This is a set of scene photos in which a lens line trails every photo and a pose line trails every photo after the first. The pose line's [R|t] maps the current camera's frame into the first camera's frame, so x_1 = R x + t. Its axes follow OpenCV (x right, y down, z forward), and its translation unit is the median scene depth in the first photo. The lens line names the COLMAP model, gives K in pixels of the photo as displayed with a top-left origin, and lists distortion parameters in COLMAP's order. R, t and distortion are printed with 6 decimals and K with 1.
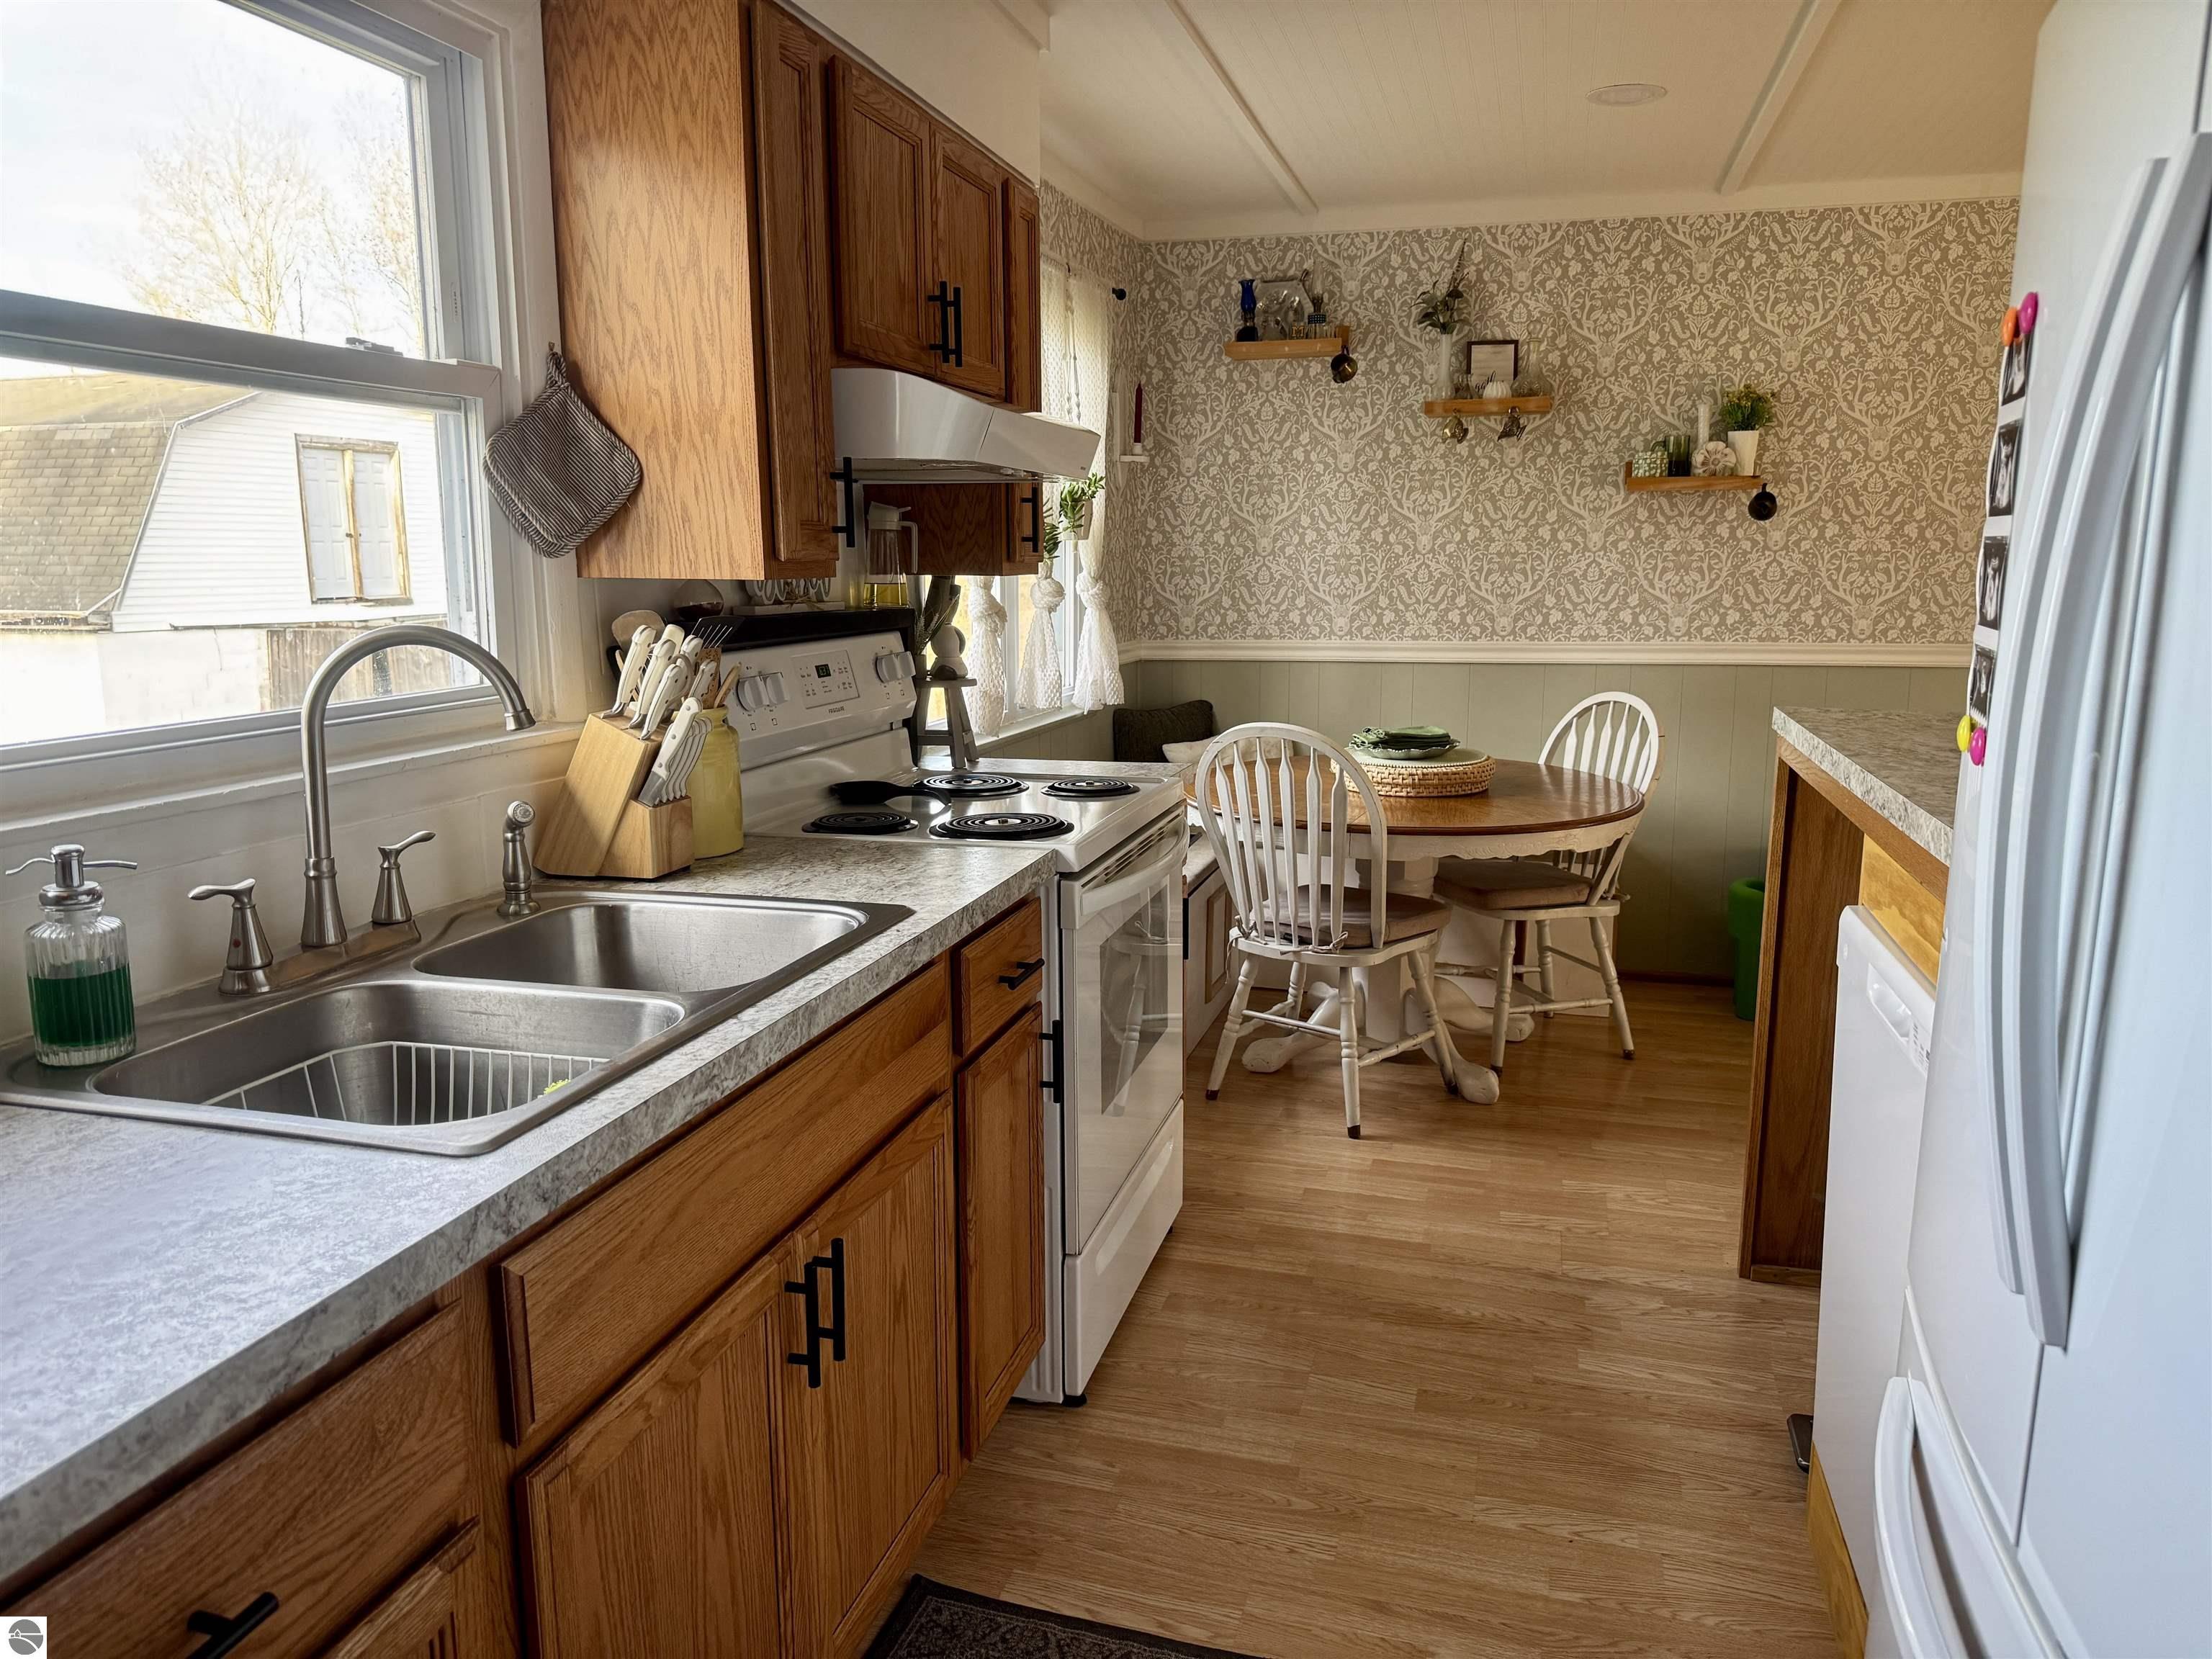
lens RADIAL K [[1553.7, 0, 1106.0], [0, 1553.7, 829.5], [0, 0, 1]] dist [0.196101, -0.422064]
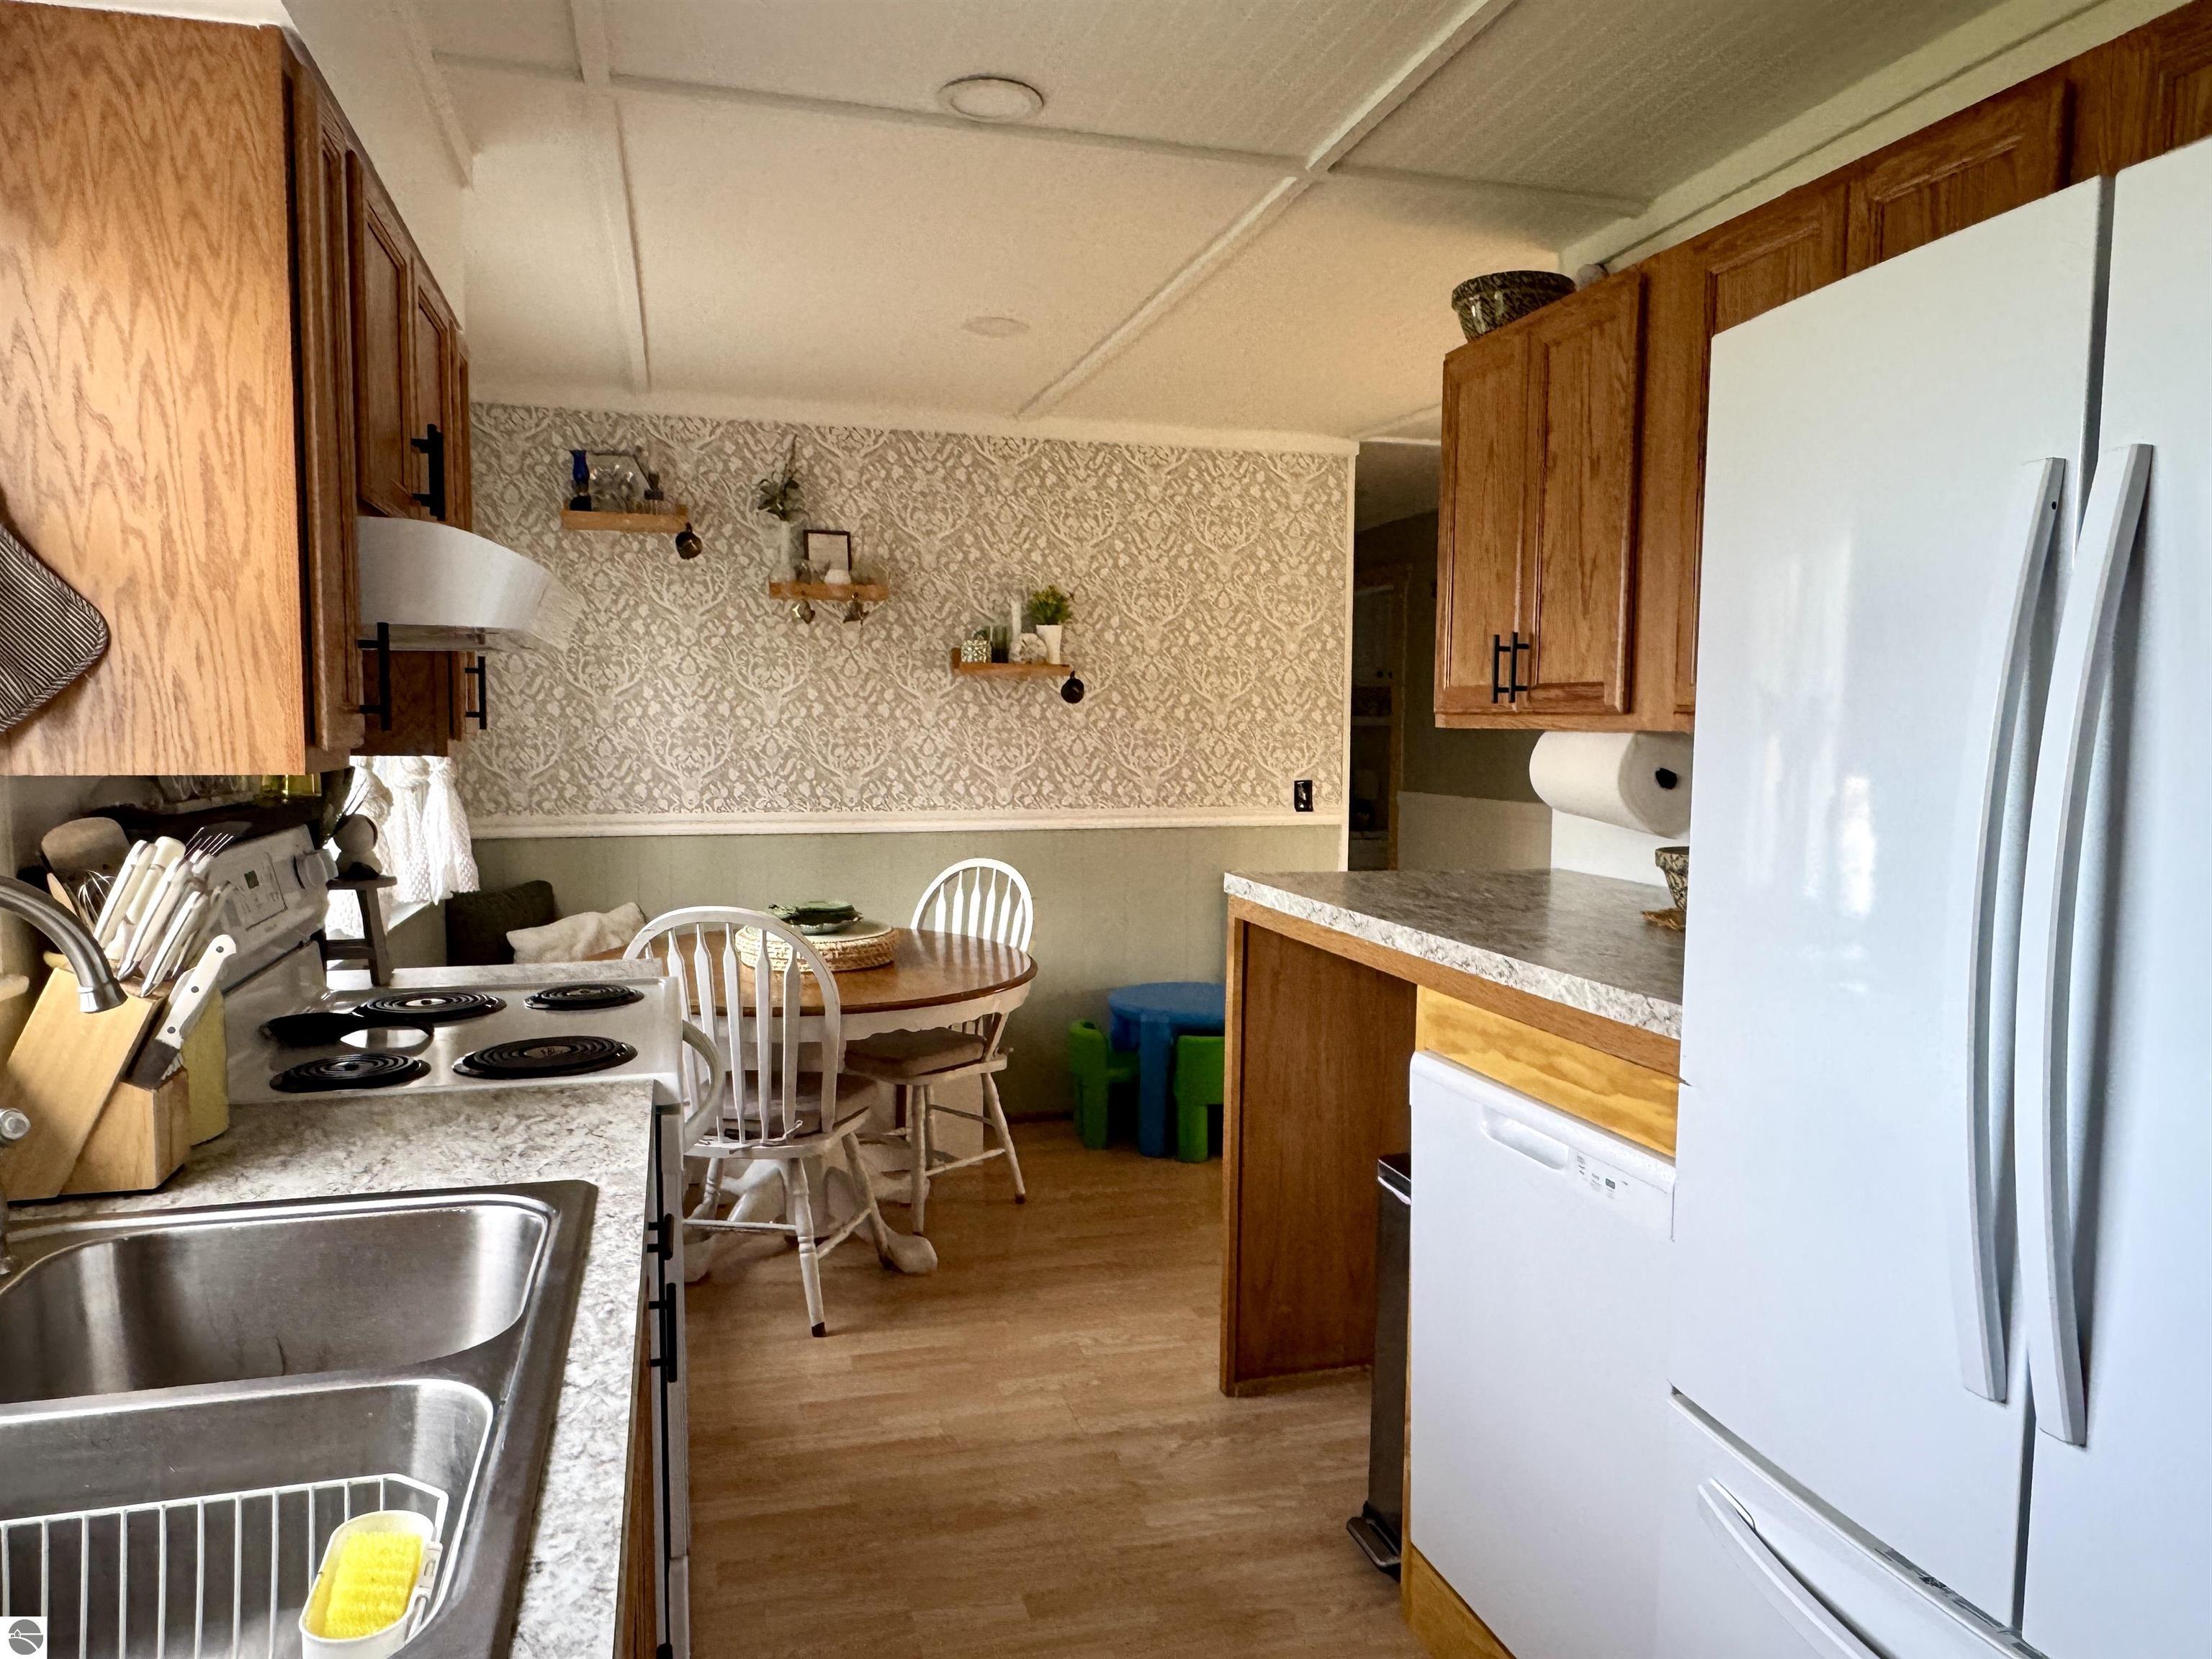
lens RADIAL K [[1496.9, 0, 1106.0], [0, 1496.9, 829.5], [0, 0, 1]] dist [0.003963, -0.001879]
pose [[0.859540, -0.030347, 0.510166, -0.118105], [0.081170, 0.993671, -0.077649, -0.019926], [-0.504581, 0.108153, 0.856564, 0.080307]]
